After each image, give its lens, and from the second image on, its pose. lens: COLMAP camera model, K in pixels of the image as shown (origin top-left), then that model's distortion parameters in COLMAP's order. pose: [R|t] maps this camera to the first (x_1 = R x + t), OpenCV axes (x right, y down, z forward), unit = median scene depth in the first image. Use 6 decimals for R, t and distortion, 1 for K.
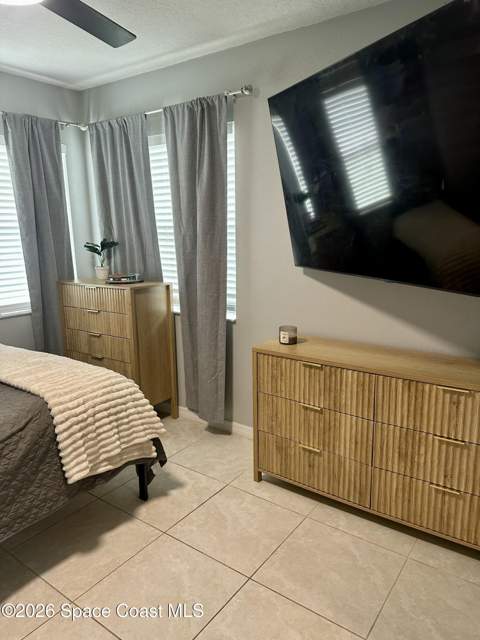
lens RADIAL K [[456.4, 0, 240.0], [0, 456.4, 320.0], [0, 0, 1]] dist [0.097826, -0.137345]
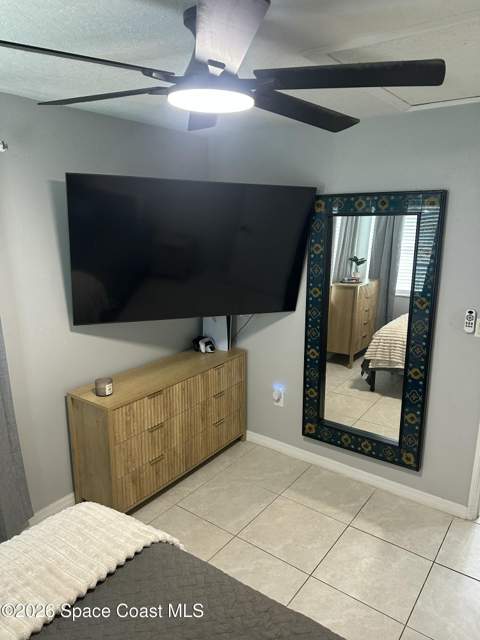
lens RADIAL K [[456.4, 0, 240.0], [0, 456.4, 320.0], [0, 0, 1]] dist [0.097826, -0.137345]
pose [[0.007209, -0.214301, 0.976741, -1.057207], [0.202540, 0.956834, 0.208438, -0.322286], [-0.979247, 0.196327, 0.050303, 0.672434]]
